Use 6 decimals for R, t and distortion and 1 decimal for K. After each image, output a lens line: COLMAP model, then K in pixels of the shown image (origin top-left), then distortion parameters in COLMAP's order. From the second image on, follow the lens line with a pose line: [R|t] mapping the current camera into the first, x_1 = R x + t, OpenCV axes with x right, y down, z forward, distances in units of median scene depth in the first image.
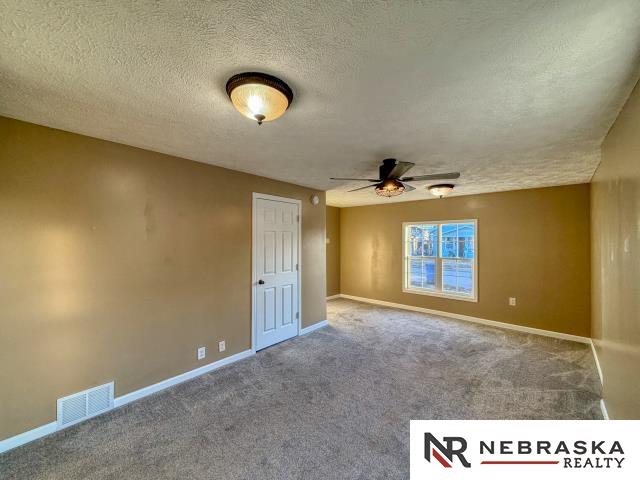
lens RADIAL K [[258.1, 0, 321.9], [0, 258.1, 237.7], [0, 0, 1]] dist [-0.000170, 0.000230]
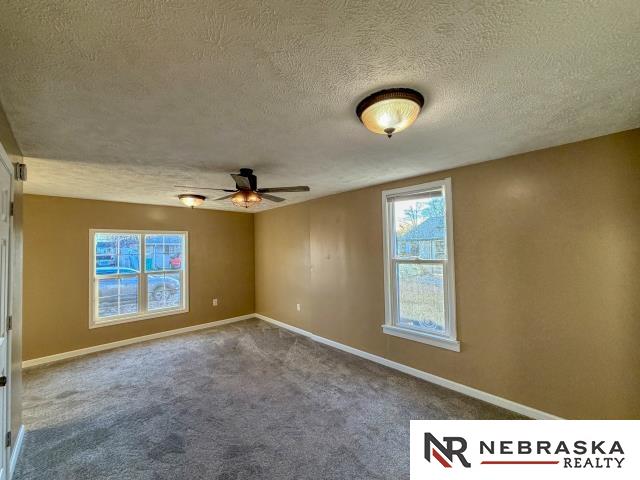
lens RADIAL K [[258.1, 0, 322.9], [0, 258.1, 240.4], [0, 0, 1]] dist [-0.000170, 0.000230]
pose [[0.090606, 0.021461, 0.995656, -0.461925], [0.010979, 0.999686, -0.022547, -0.006915], [-0.995826, 0.012974, 0.090341, 0.440166]]
